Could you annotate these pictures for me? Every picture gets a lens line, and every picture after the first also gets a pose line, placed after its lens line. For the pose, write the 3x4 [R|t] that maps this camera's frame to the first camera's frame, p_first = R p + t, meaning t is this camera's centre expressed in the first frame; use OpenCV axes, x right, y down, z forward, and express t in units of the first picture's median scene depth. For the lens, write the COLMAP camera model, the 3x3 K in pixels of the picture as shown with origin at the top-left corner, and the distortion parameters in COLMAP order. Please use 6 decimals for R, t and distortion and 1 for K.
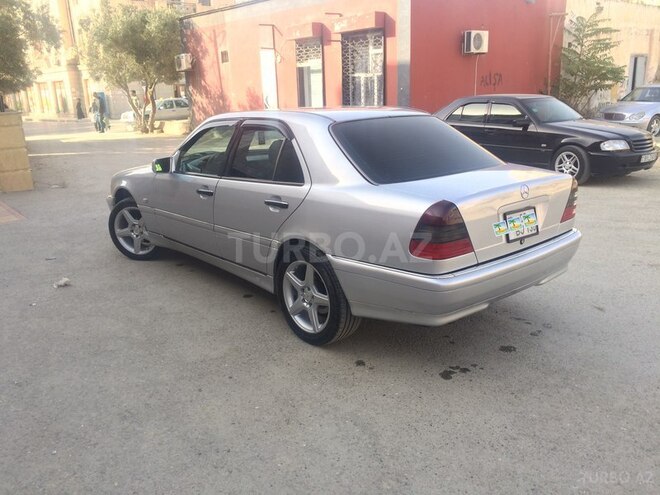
lens RADIAL K [[567.6, 0, 328.2], [0, 567.6, 250.4], [0, 0, 1]] dist [0.010139, -0.029087]
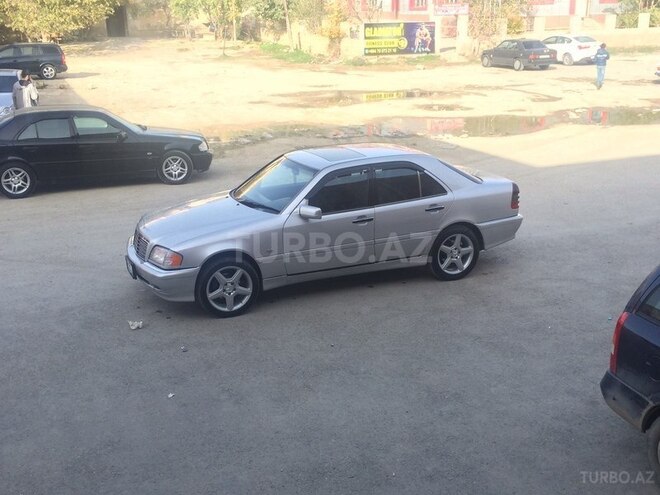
lens RADIAL K [[765.8, 0, 331.0], [0, 765.8, 245.9], [0, 0, 1]] dist [0.041318, 0.000000]
pose [[0.289482, -0.245704, 0.925111, -1.978042], [0.256952, 0.950965, 0.172166, -0.382092], [-0.922050, 0.187870, 0.338421, 0.442047]]
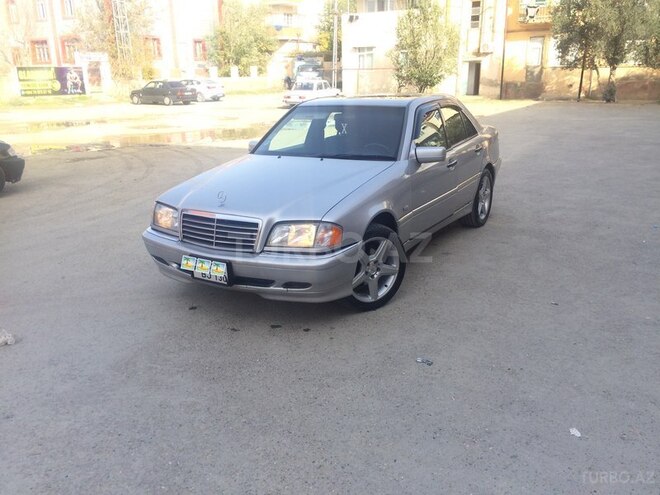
lens RADIAL K [[567.6, 0, 329.3], [0, 567.6, 252.1], [0, 0, 1]] dist [0.010139, -0.029087]
pose [[-0.323077, -0.239122, 0.915665, -1.253203], [0.273576, 0.902644, 0.332249, -0.397660], [-0.905968, 0.357846, -0.226205, 1.540801]]
